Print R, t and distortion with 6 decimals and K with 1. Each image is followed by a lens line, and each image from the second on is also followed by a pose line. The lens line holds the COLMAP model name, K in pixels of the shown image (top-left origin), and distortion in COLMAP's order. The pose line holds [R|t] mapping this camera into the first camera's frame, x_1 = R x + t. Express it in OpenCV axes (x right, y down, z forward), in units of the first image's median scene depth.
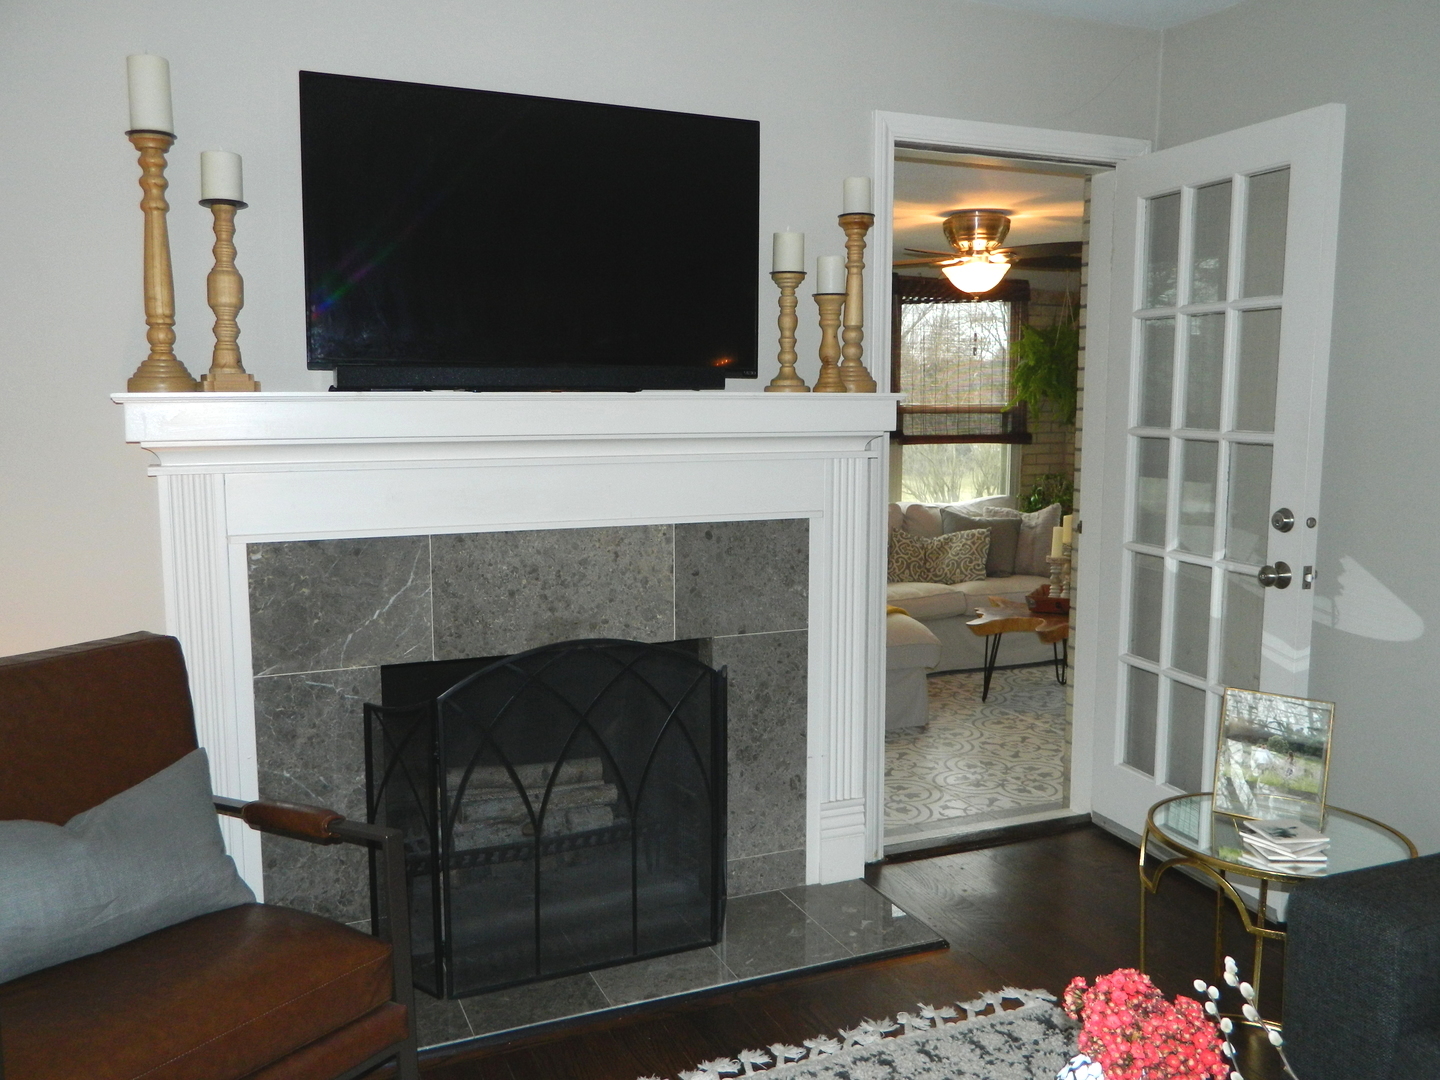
lens RADIAL K [[1200.8, 0, 713.1], [0, 1200.8, 536.9], [0, 0, 1]] dist [0.012204, 0.000408]
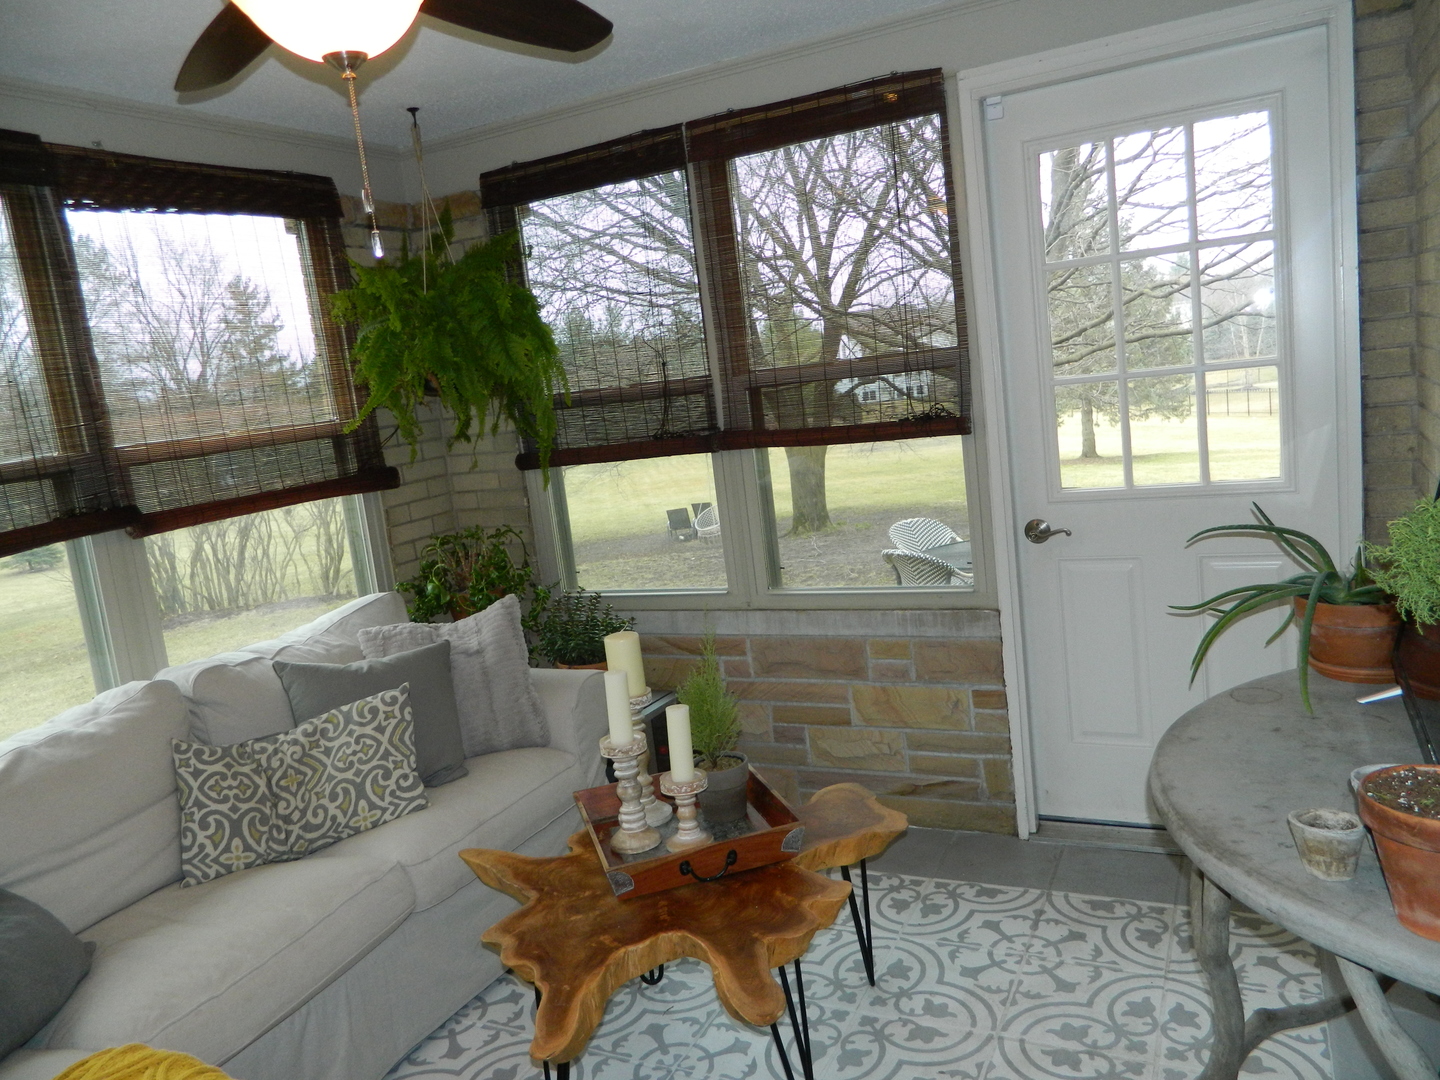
lens RADIAL K [[1075.6, 0, 718.5], [0, 1075.6, 533.6], [0, 0, 1]] dist [0.011825, -0.005071]
pose [[0.756556, -0.190325, 0.625619, 0.076703], [0.197463, 0.978539, 0.058899, -0.064569], [-0.623402, 0.078976, 0.777902, 0.610274]]
